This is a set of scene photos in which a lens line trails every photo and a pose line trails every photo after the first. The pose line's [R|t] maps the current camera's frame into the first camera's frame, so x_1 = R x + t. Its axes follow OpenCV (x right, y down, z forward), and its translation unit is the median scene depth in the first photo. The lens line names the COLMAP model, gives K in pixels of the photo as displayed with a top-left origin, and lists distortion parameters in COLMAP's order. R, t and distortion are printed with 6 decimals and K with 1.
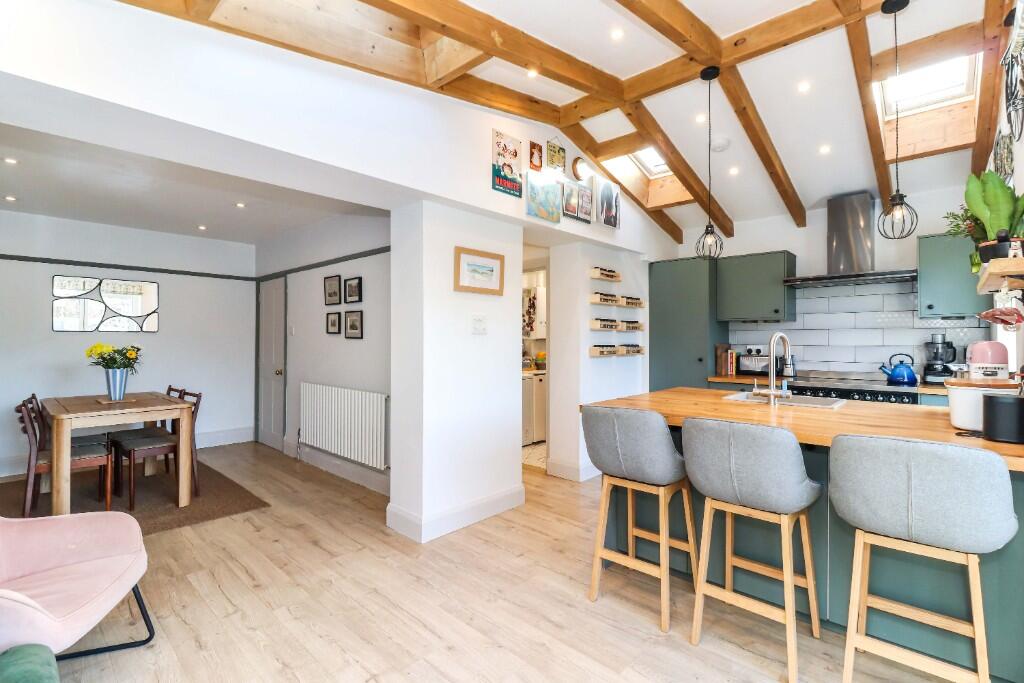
lens RADIAL K [[471.9, 0, 507.9], [0, 471.9, 339.6], [0, 0, 1]] dist [0.002309, -0.000825]
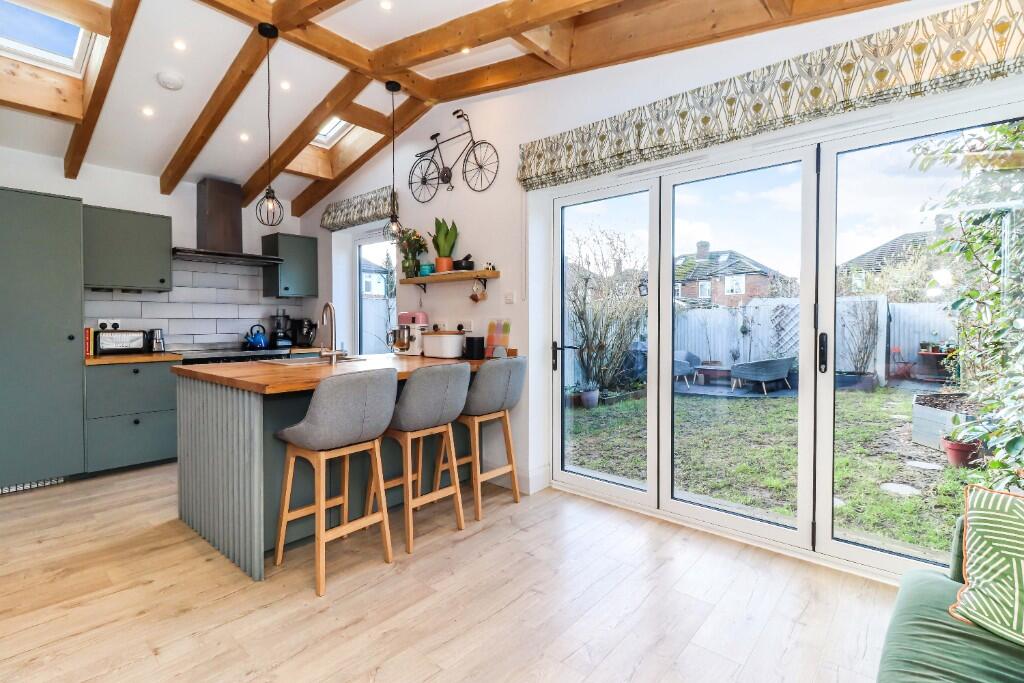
lens RADIAL K [[471.9, 0, 505.9], [0, 471.9, 335.0], [0, 0, 1]] dist [0.002309, -0.000825]
pose [[-0.040372, -0.029608, 0.998746, -0.494784], [0.001700, 0.999557, 0.029701, 0.024653], [-0.999183, 0.002897, -0.040303, 0.477341]]
